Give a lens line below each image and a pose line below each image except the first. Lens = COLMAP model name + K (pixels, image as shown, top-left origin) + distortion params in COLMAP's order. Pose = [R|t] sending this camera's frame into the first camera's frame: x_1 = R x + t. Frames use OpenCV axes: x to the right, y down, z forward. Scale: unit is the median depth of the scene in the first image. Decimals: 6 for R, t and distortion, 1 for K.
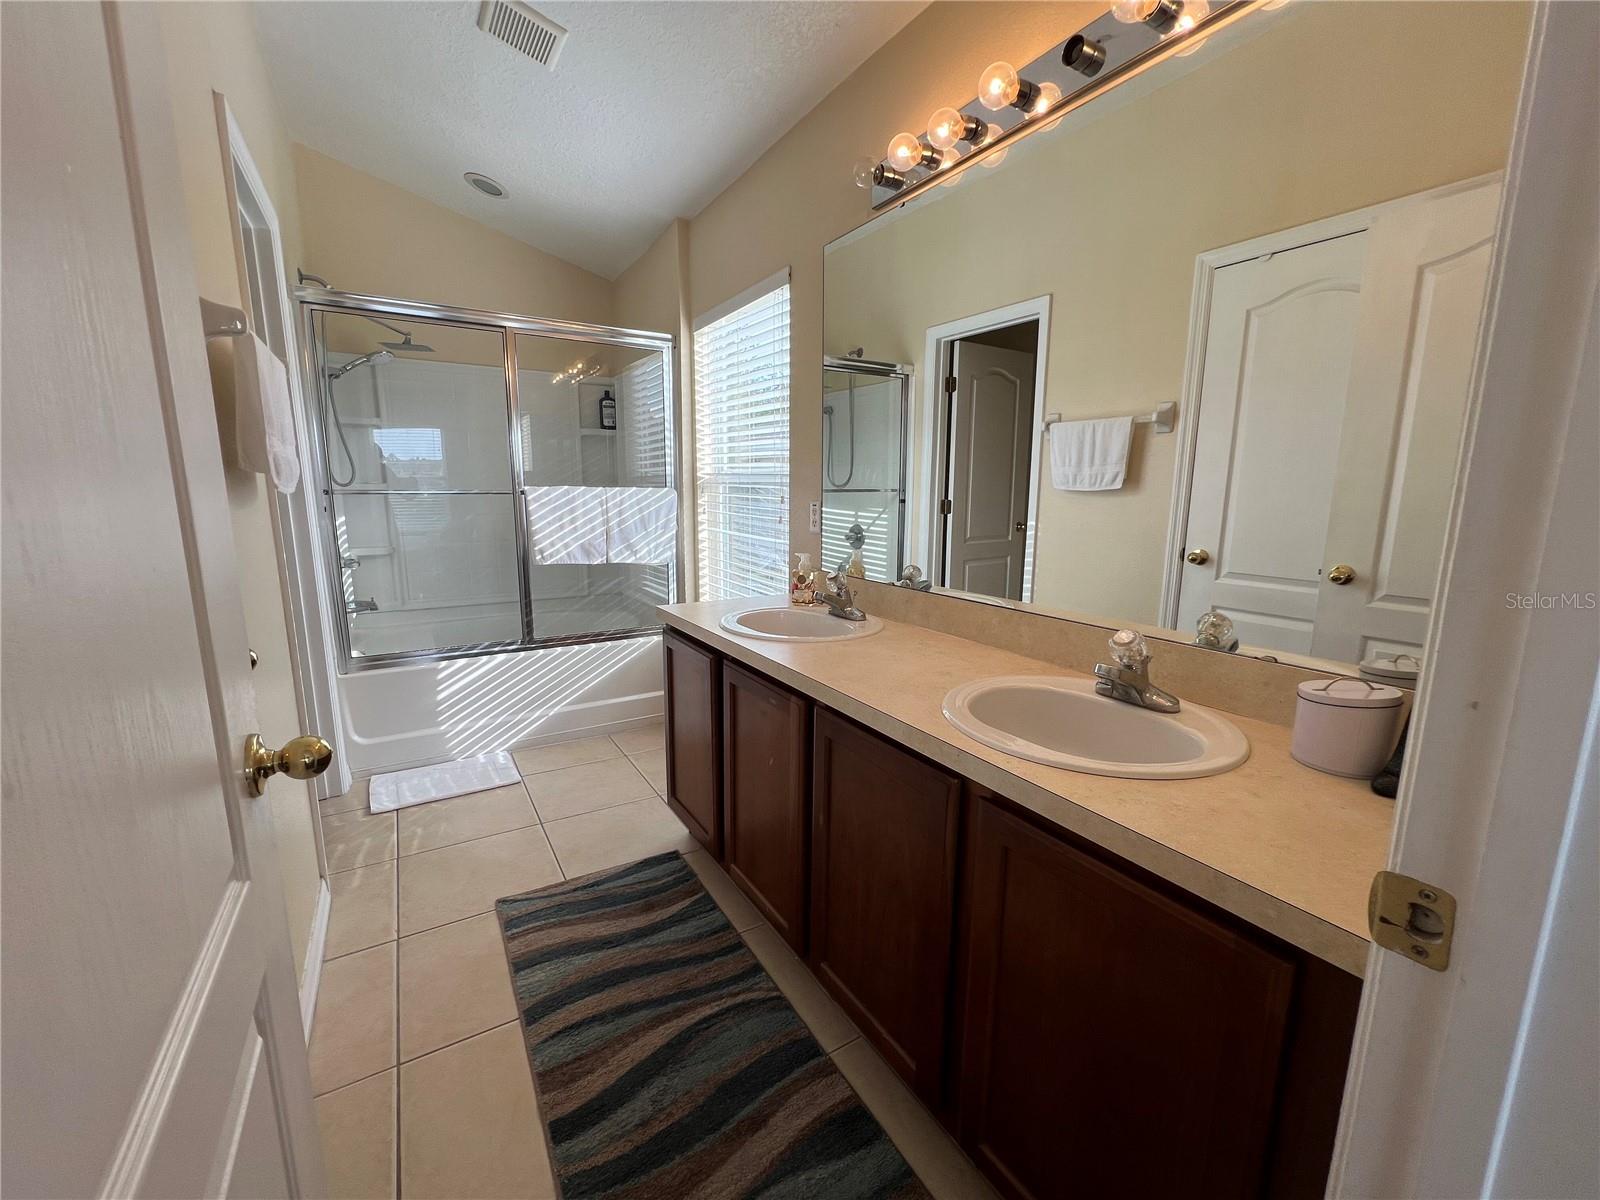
lens RADIAL K [[642.3, 0, 806.7], [0, 642.3, 596.2], [0, 0, 1]] dist [-0.005165, 0.001221]
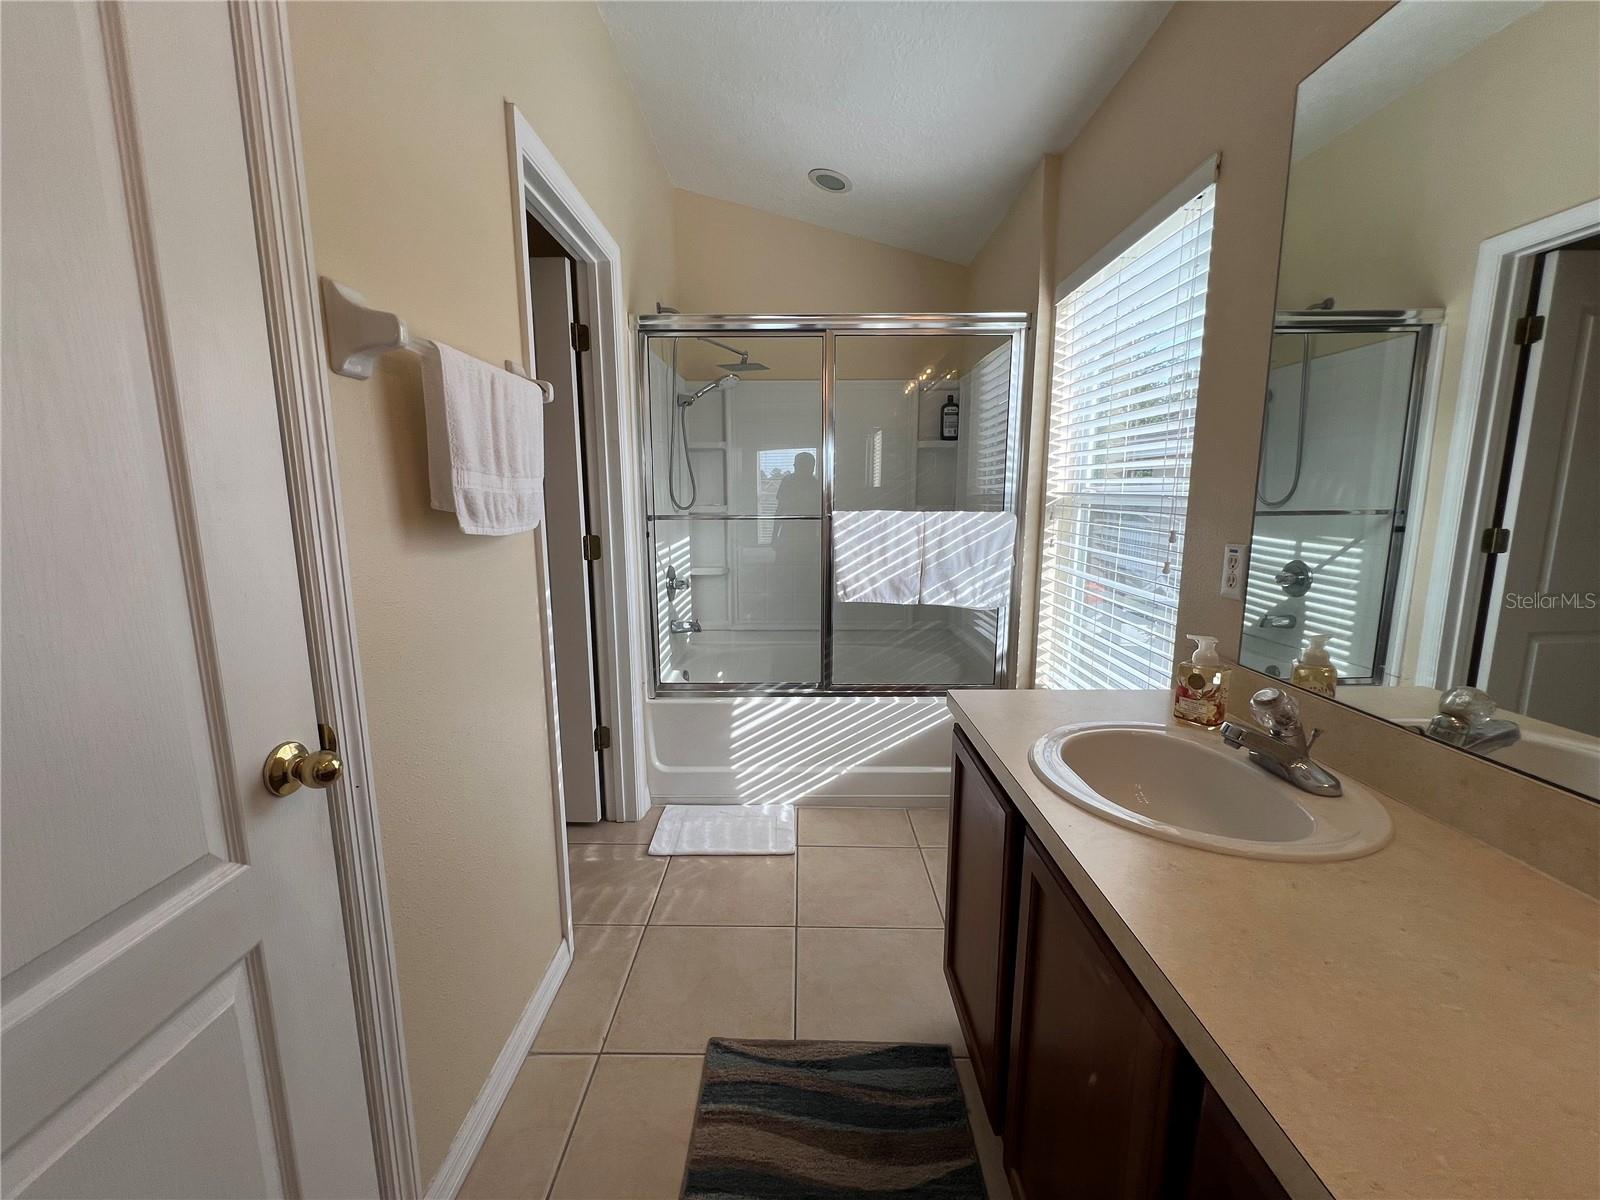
lens RADIAL K [[642.3, 0, 797.6], [0, 642.3, 598.0], [0, 0, 1]] dist [-0.005165, 0.001221]
pose [[0.842251, 0.075703, -0.533743, -0.006062], [-0.082662, 0.996518, 0.010900, -0.056546], [0.532710, 0.034939, 0.845576, 0.232645]]
